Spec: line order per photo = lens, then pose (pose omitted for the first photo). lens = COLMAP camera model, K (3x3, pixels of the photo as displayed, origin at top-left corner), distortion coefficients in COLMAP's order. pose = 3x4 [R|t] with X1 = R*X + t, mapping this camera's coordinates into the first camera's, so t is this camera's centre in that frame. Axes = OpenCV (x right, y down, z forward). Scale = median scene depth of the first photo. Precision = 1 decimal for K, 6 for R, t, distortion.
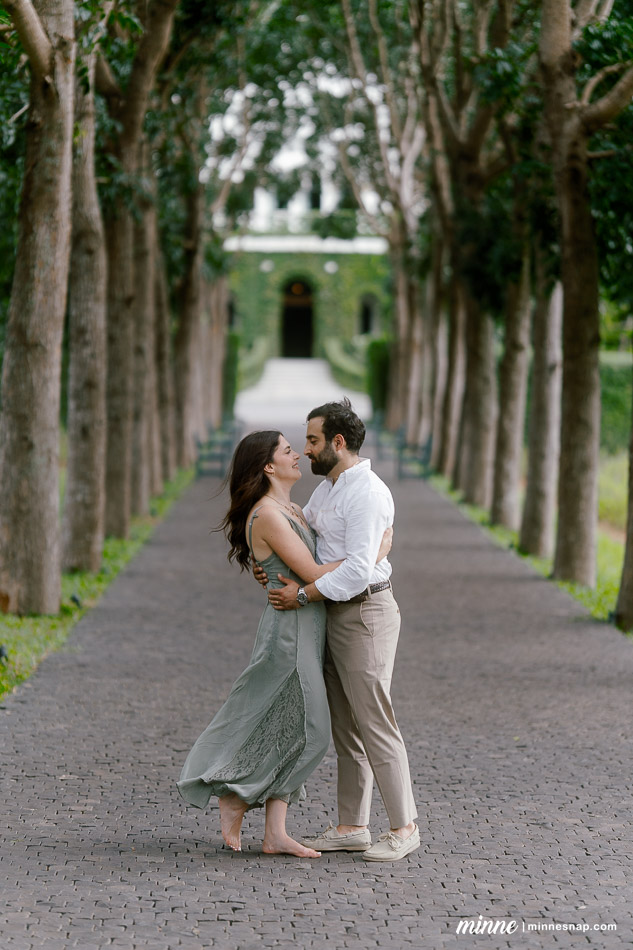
lens RADIAL K [[2345.7, 0, 311.8], [0, 2345.7, 502.7], [0, 0, 1]] dist [0.046880, 0.000000]
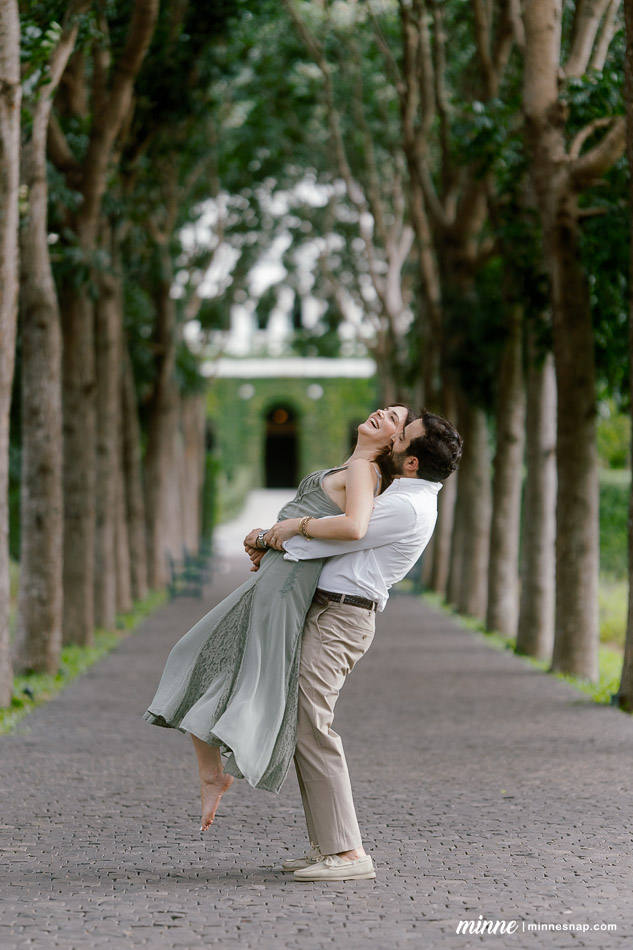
lens RADIAL K [[2515.5, 0, 277.7], [0, 2515.5, 525.0], [0, 0, 1]] dist [-0.028875, 0.000000]
pose [[0.999791, -0.018049, -0.009627, 0.006315], [0.017487, 0.998298, -0.055643, 0.027738], [0.010615, 0.055463, 0.998404, 0.015945]]
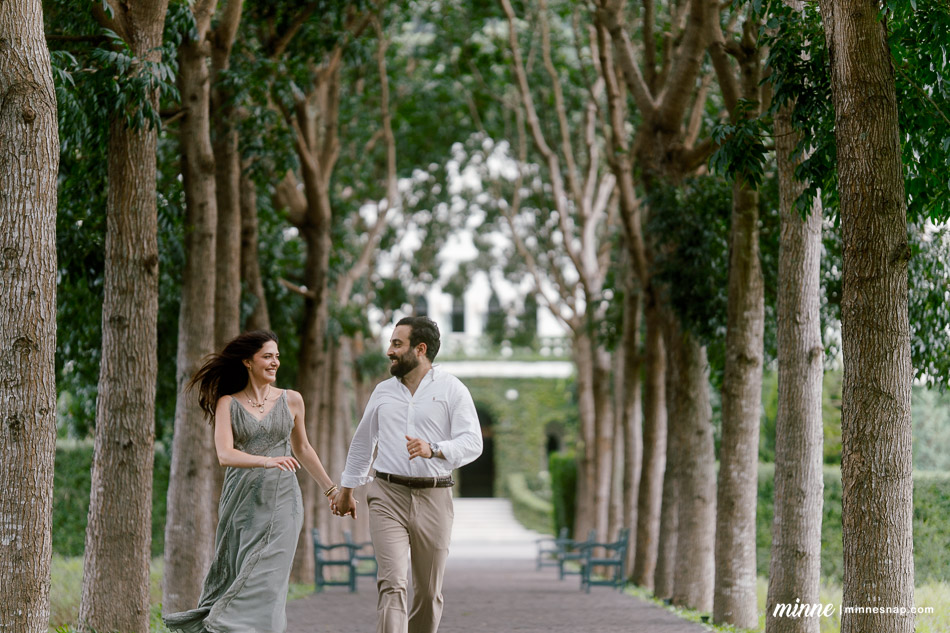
lens RADIAL K [[2345.7, 0, 520.5], [0, 2345.7, 325.3], [0, 0, 1]] dist [0.046880, 0.000000]
pose [[0.999864, -0.015485, 0.005750, 0.023596], [0.016183, 0.988073, -0.153131, 0.035189], [-0.003310, 0.153203, 0.988189, 0.424463]]
